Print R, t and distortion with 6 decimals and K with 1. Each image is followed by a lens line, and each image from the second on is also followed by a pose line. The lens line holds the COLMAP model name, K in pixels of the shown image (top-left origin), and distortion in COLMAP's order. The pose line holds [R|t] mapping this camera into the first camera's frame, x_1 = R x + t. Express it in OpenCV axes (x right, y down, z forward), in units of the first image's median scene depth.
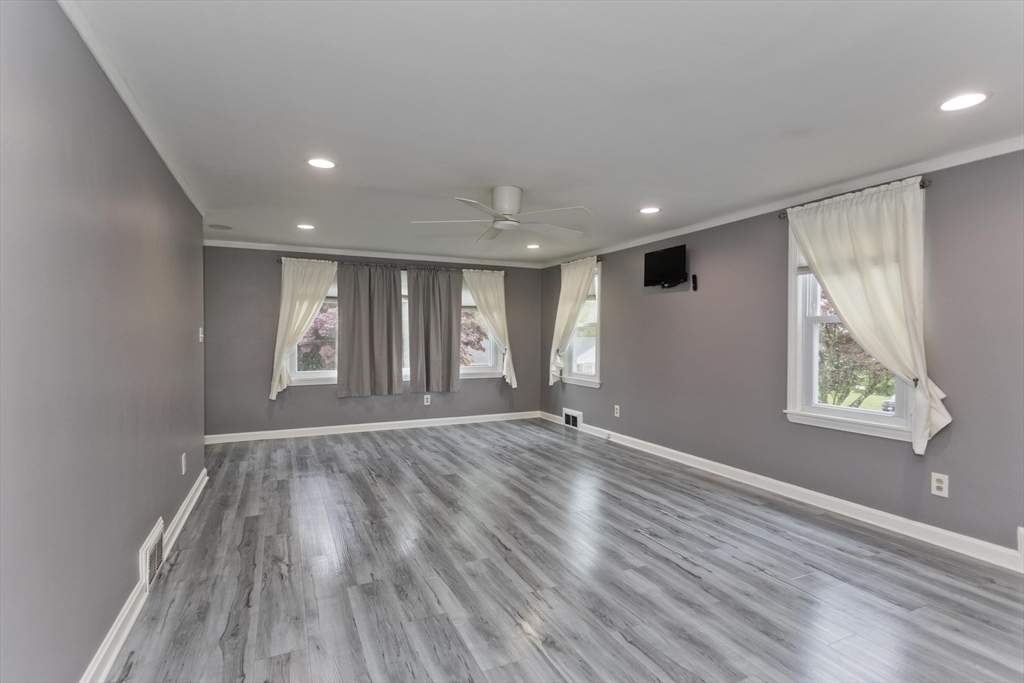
lens RADIAL K [[491.7, 0, 508.4], [0, 491.7, 341.1], [0, 0, 1]] dist [-0.005262, 0.000053]
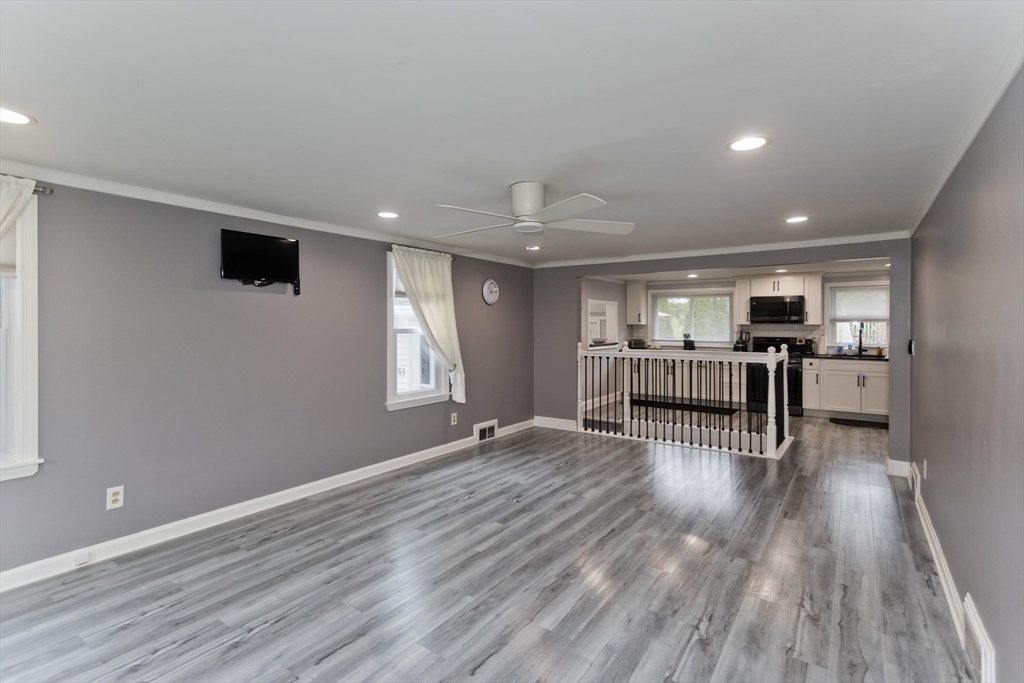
lens RADIAL K [[491.7, 0, 511.6], [0, 491.7, 331.3], [0, 0, 1]] dist [-0.005262, 0.000053]
pose [[-0.500943, -0.011952, 0.865398, -0.772750], [0.009456, 0.999769, 0.019282, -0.072796], [-0.865429, 0.017842, -0.500714, 1.538061]]
